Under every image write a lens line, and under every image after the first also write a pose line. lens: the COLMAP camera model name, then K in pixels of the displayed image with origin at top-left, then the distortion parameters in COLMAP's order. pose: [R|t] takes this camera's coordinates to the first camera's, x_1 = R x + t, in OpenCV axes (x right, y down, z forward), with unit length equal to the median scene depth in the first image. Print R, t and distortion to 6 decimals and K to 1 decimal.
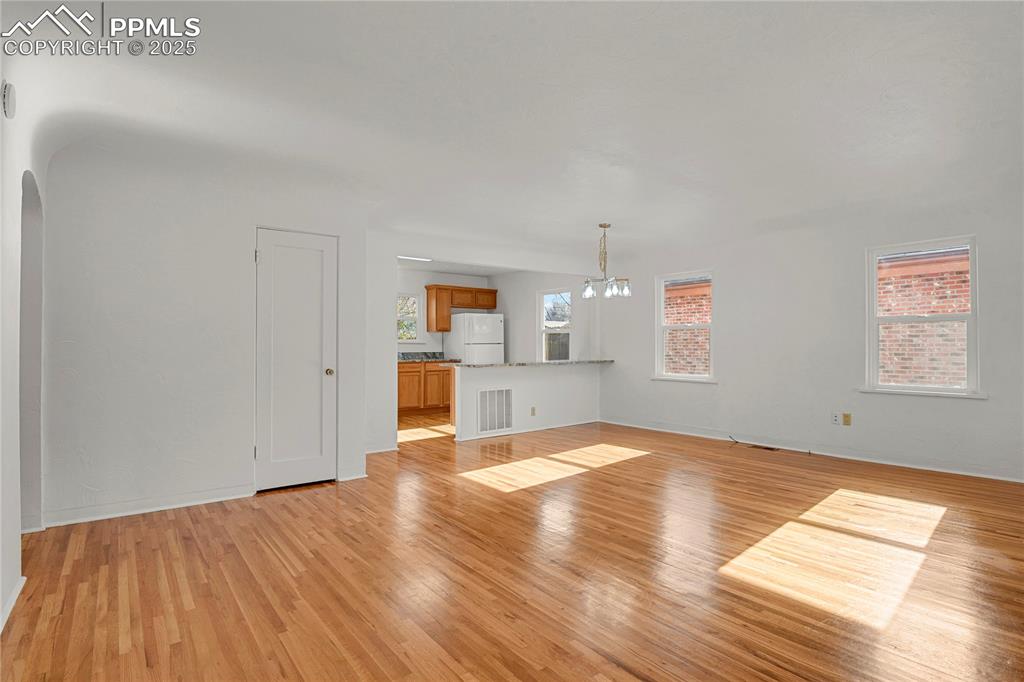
lens RADIAL K [[500.4, 0, 517.2], [0, 500.4, 340.2], [0, 0, 1]] dist [-0.033981, -0.000536]
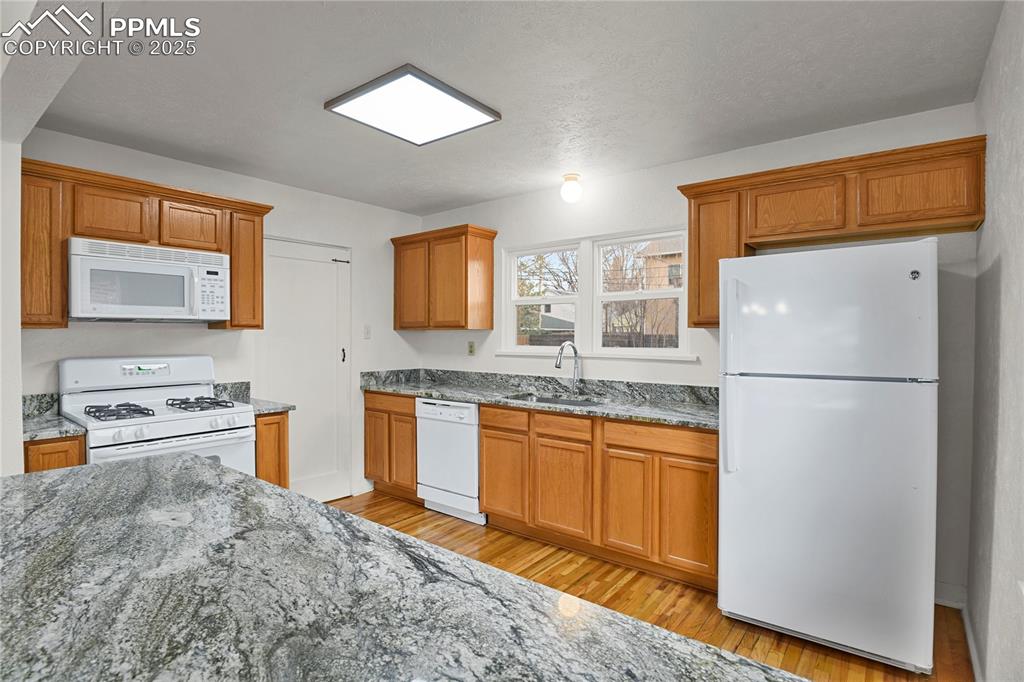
lens RADIAL K [[500.4, 0, 517.2], [0, 500.4, 340.2], [0, 0, 1]] dist [-0.033981, -0.000536]
pose [[0.245334, 0.011561, -0.969370, 0.127824], [0.009392, 0.999854, 0.014301, -0.015043], [0.969393, -0.012613, 0.245190, 0.801930]]
